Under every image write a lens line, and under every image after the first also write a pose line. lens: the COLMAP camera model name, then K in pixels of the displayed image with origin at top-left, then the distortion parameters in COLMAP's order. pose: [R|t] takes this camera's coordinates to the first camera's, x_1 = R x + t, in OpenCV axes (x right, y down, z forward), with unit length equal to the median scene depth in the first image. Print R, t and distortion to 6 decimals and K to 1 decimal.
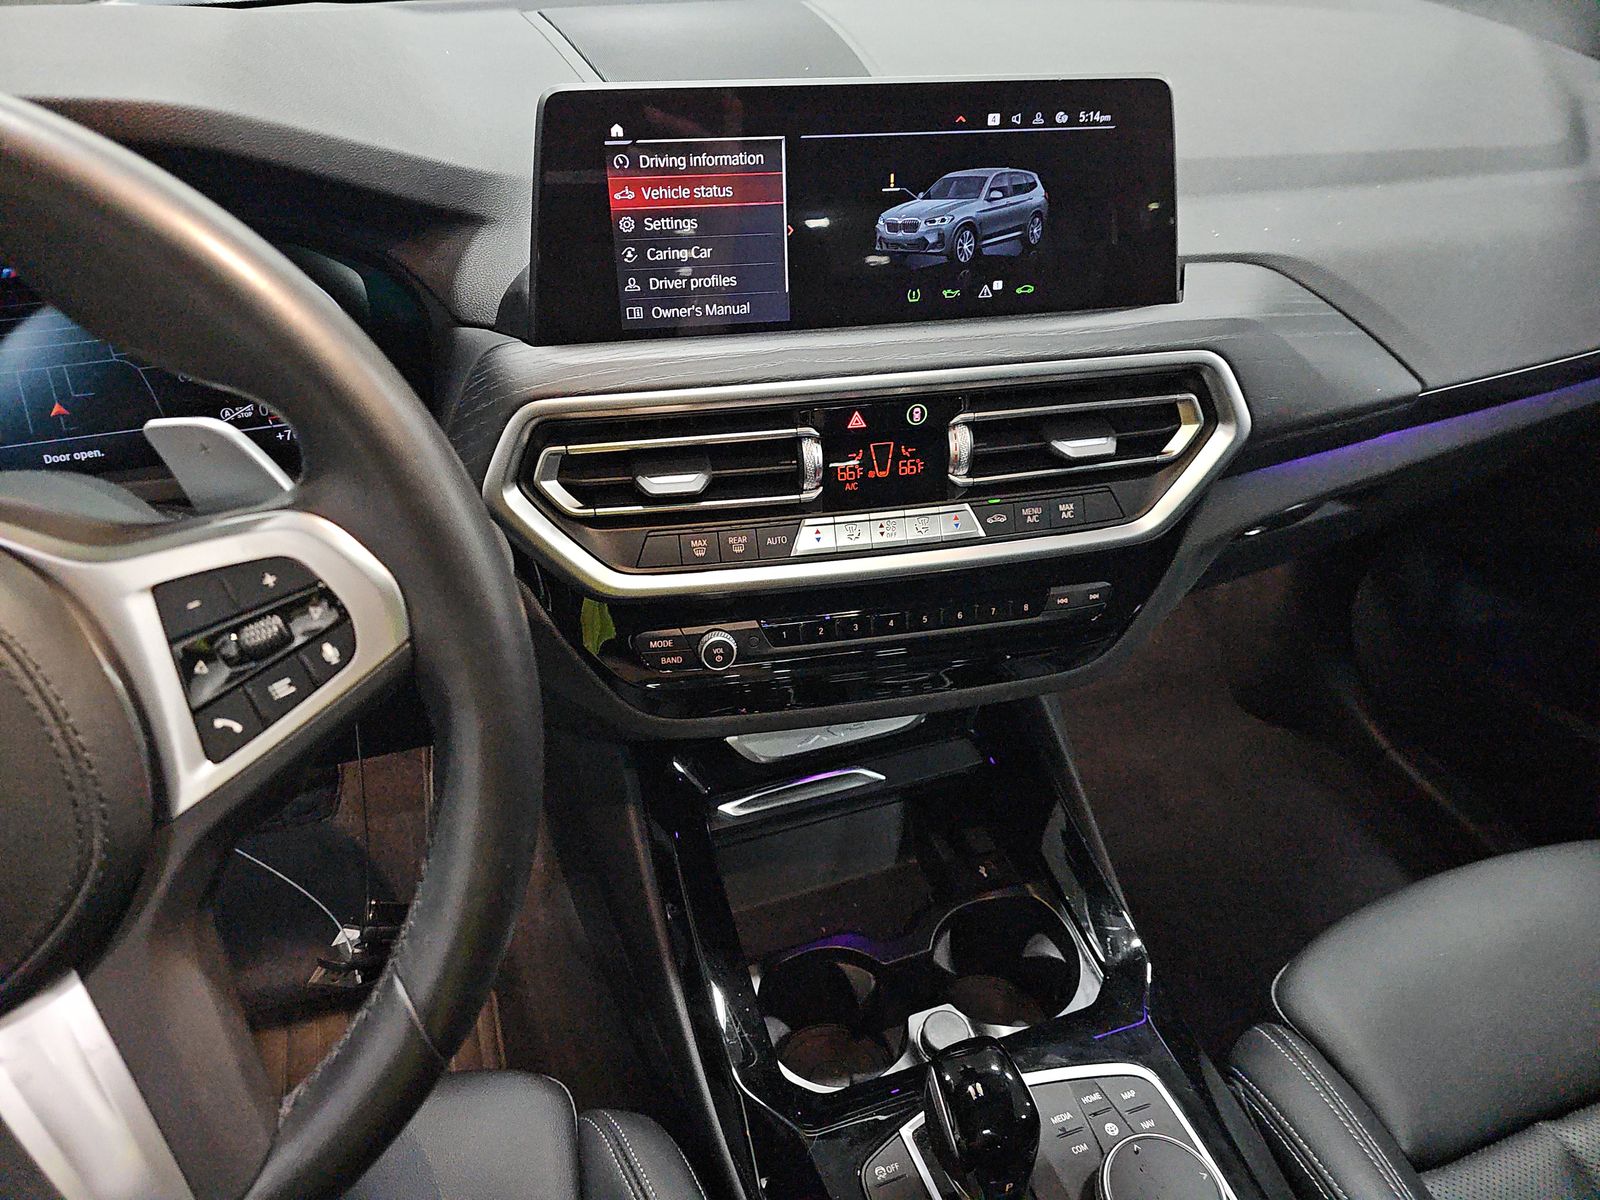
lens RADIAL K [[1052.4, 0, 800.0], [0, 1052.4, 600.0], [0, 0, 1]] dist [0.101963, -0.106947]
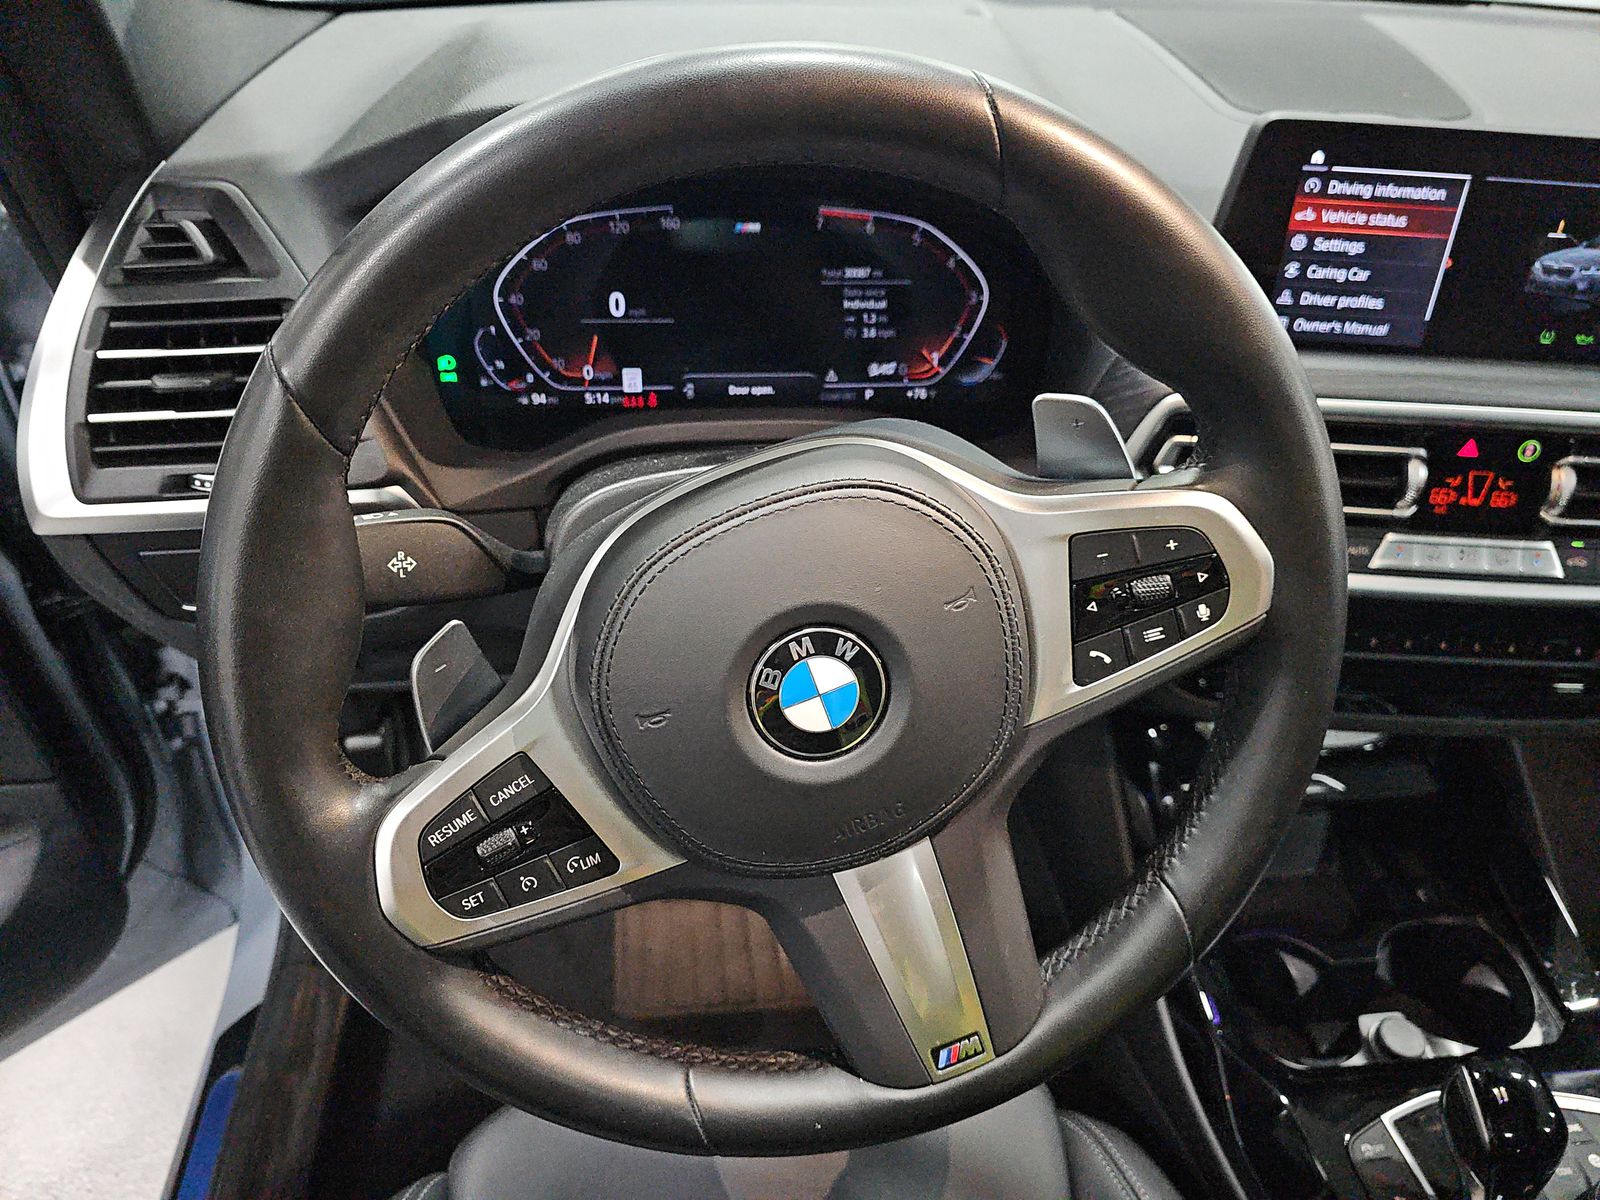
lens RADIAL K [[1097.8, 0, 801.3], [0, 1097.8, 594.5], [0, 0, 1]] dist [0.003320, -0.002827]
pose [[0.978531, 0.157940, -0.132405, -0.432066], [-0.154291, 0.987315, 0.037450, 0.032418], [0.136640, -0.016217, 0.990488, -0.162584]]
